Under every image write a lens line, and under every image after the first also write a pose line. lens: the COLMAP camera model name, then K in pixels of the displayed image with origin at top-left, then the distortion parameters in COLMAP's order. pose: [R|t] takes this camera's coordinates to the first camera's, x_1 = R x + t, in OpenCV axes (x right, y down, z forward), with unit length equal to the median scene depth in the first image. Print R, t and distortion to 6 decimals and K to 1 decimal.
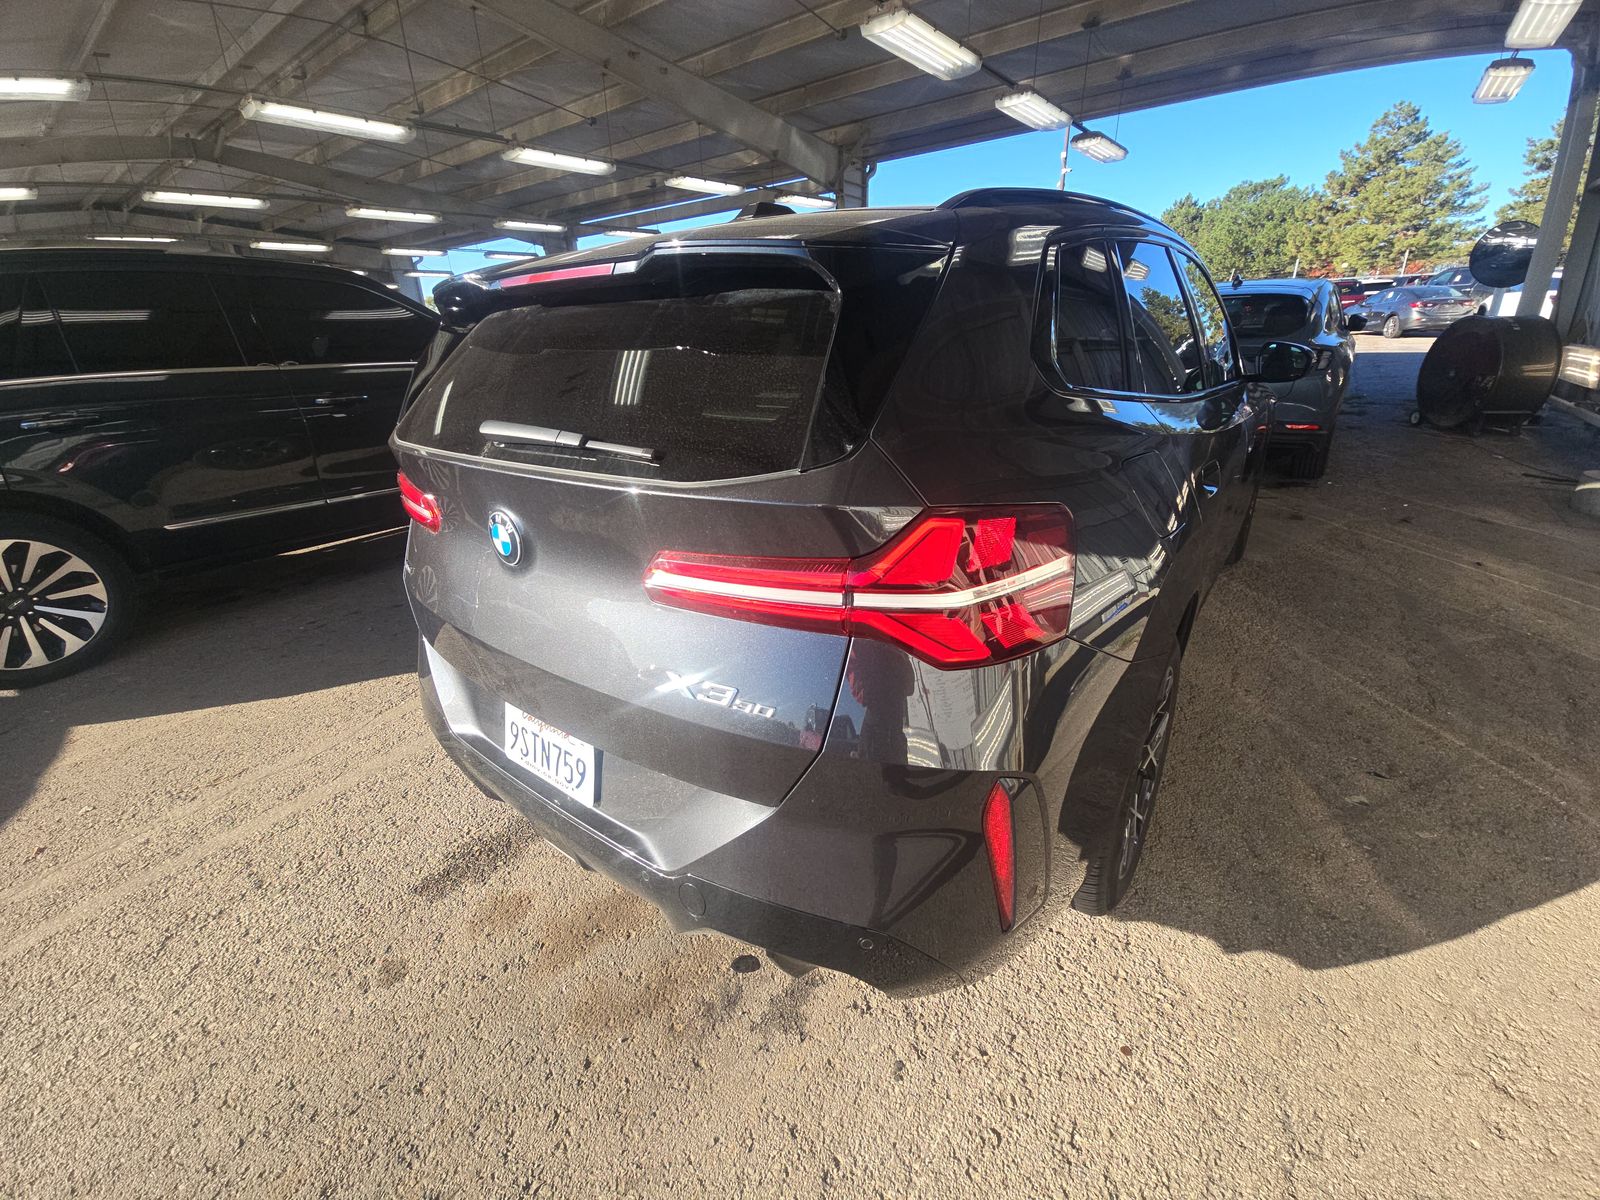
lens RADIAL K [[646.4, 0, 801.7], [0, 646.4, 589.6], [0, 0, 1]] dist [0.013730, -0.009238]
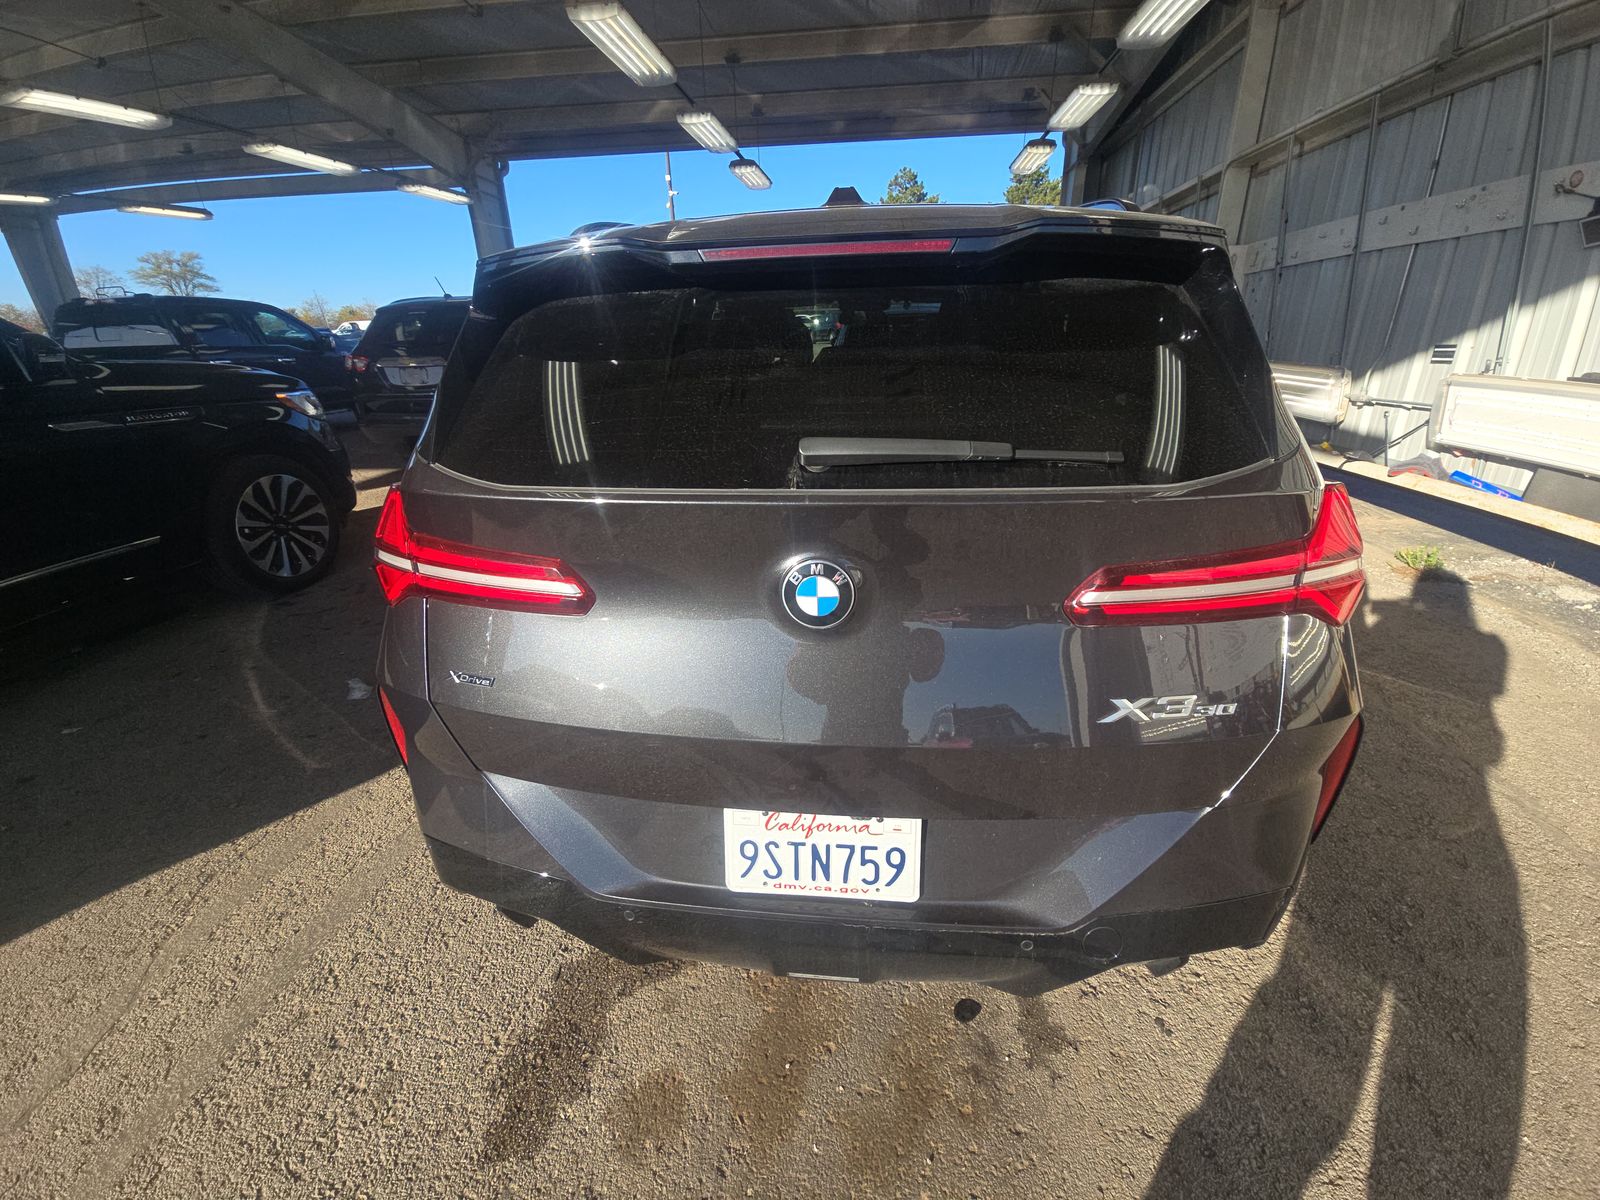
lens RADIAL K [[646.4, 0, 801.7], [0, 646.4, 589.6], [0, 0, 1]] dist [0.013730, -0.009238]
pose [[0.859863, -0.177350, 0.478731, -0.186007], [0.185688, 0.982141, 0.030324, -0.024573], [-0.475559, 0.062820, 0.877438, 0.078233]]
